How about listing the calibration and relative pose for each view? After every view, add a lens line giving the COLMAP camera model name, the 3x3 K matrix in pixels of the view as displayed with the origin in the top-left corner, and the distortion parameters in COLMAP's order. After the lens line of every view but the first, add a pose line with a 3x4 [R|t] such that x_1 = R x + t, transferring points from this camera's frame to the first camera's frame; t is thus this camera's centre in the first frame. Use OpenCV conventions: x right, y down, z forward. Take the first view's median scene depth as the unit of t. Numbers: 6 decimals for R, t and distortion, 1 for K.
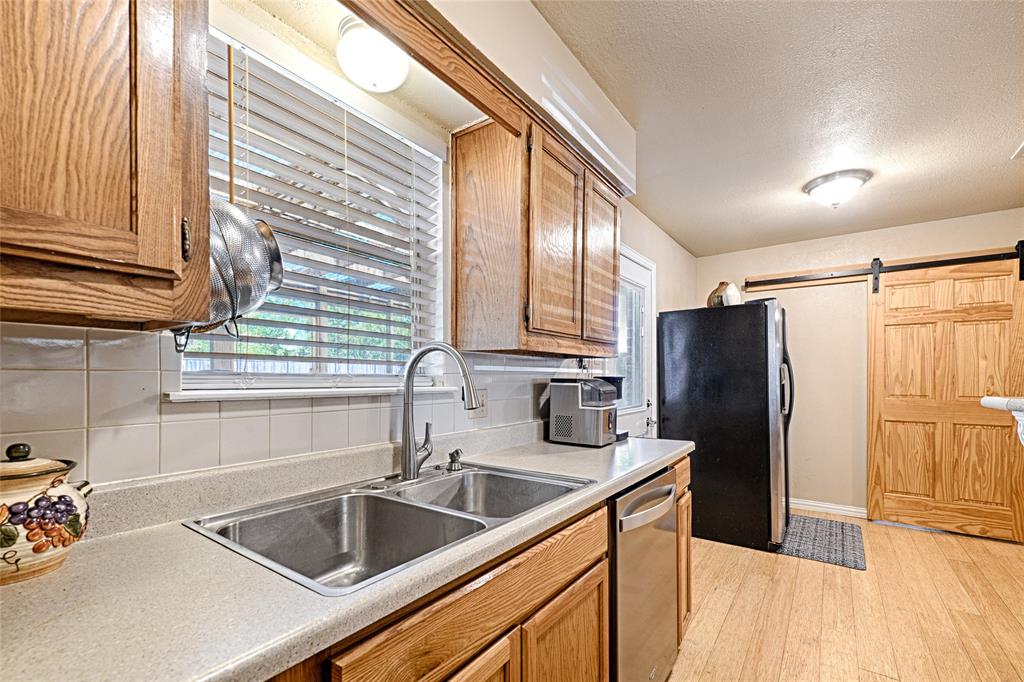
lens RADIAL K [[449.5, 0, 512.6], [0, 449.5, 379.2], [0, 0, 1]] dist [-0.001866, -0.000520]
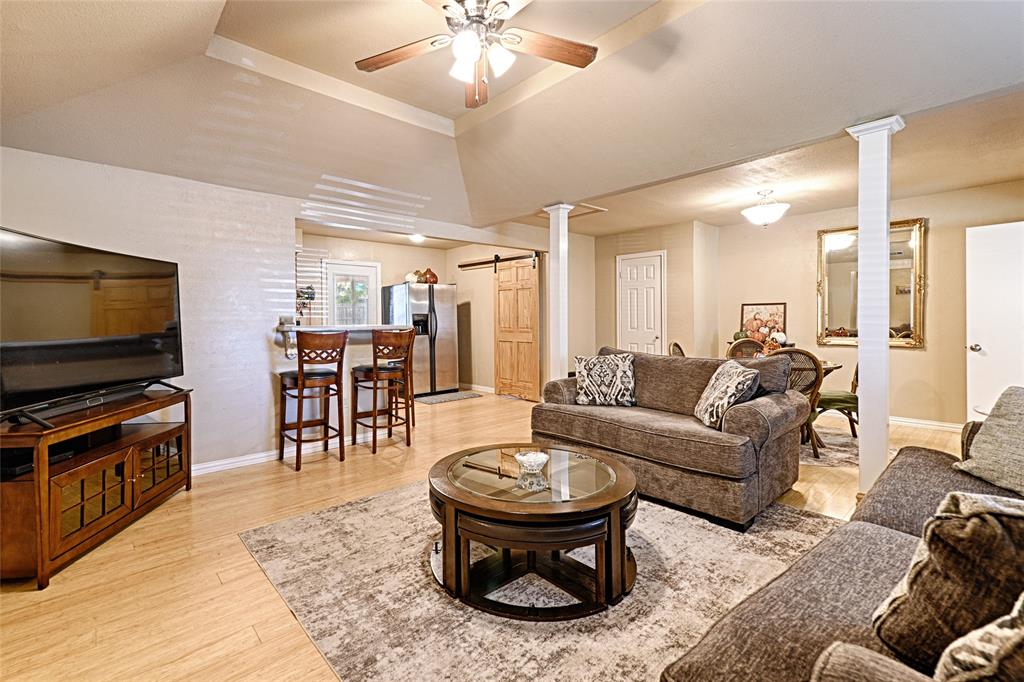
lens RADIAL K [[451.9, 0, 510.7], [0, 451.9, 325.1], [0, 0, 1]] dist [0.002058, 0.000057]
pose [[0.977220, -0.006416, -0.212133, 1.327648], [0.008678, 0.999915, 0.009737, 0.006788], [0.212052, -0.011356, 0.977192, -0.870125]]
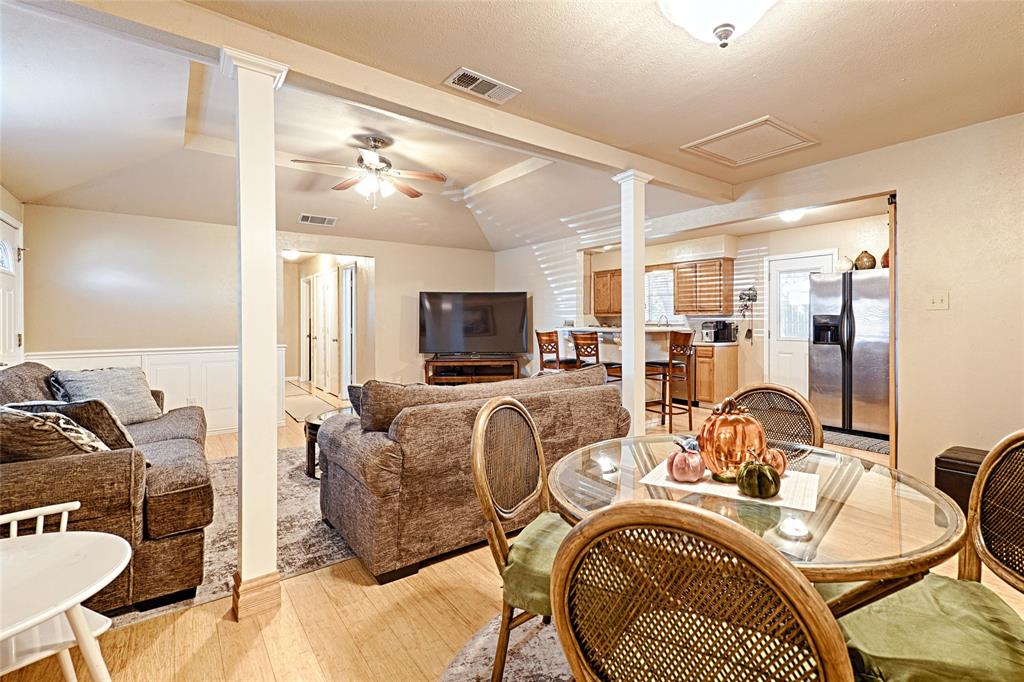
lens RADIAL K [[451.9, 0, 510.7], [0, 451.9, 325.1], [0, 0, 1]] dist [0.002058, 0.000057]
pose [[-0.300213, 0.005575, -0.953856, 2.159018], [-0.000987, 0.999981, 0.006155, -0.002291], [0.953872, 0.002790, -0.300202, 0.406636]]
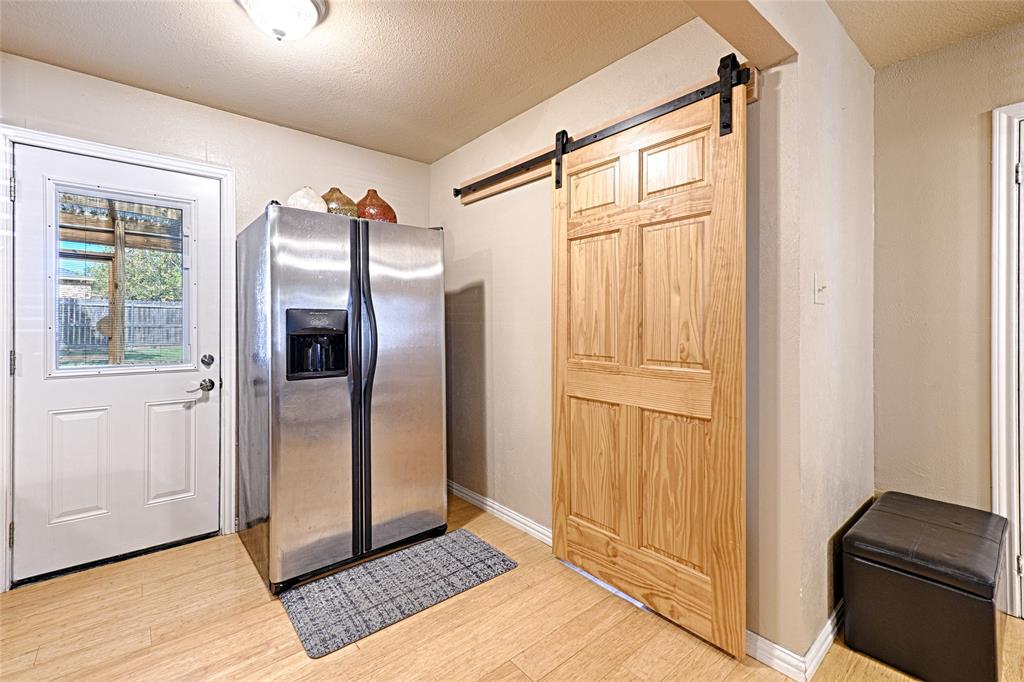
lens RADIAL K [[451.9, 0, 510.7], [0, 451.9, 325.1], [0, 0, 1]] dist [0.002058, 0.000057]
pose [[0.967371, 0.000478, -0.253364, 0.942955], [-0.000699, 0.999999, -0.000783, -0.003959], [0.253363, 0.000935, 0.967371, 0.403156]]
